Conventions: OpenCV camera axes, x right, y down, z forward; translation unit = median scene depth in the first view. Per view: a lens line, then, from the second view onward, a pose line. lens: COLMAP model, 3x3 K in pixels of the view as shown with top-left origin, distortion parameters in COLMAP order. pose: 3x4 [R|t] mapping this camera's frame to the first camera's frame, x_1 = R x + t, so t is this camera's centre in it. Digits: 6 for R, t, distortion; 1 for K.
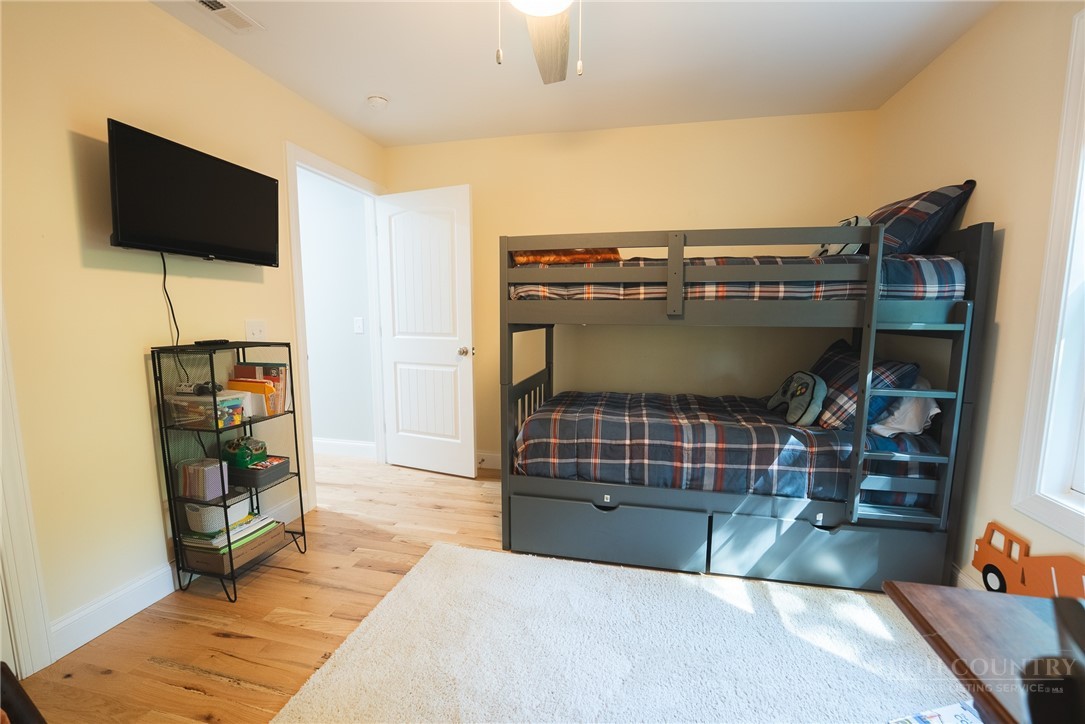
lens RADIAL K [[445.1, 0, 542.8], [0, 445.1, 363.4], [0, 0, 1]] dist [-0.031721, 0.004879]
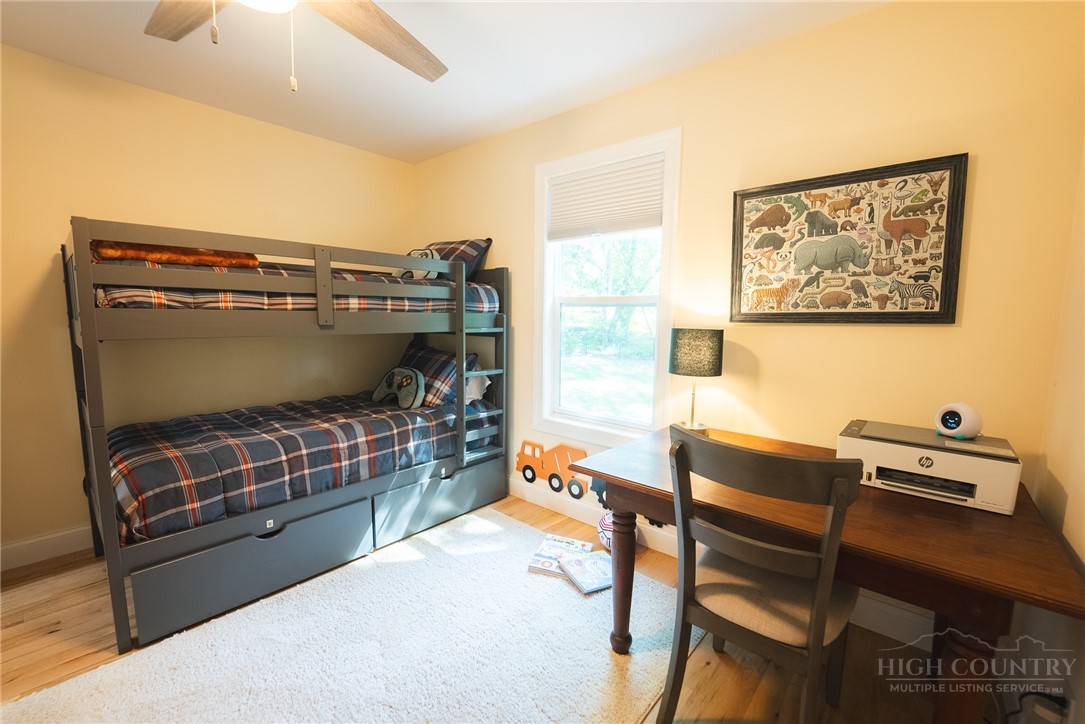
lens RADIAL K [[445.1, 0, 552.9], [0, 445.1, 361.7], [0, 0, 1]] dist [-0.031721, 0.004879]
pose [[0.461700, -0.089645, 0.882495, -0.375108], [0.086405, 0.994694, 0.055837, -0.033573], [-0.882818, 0.050472, 0.466996, 0.035108]]
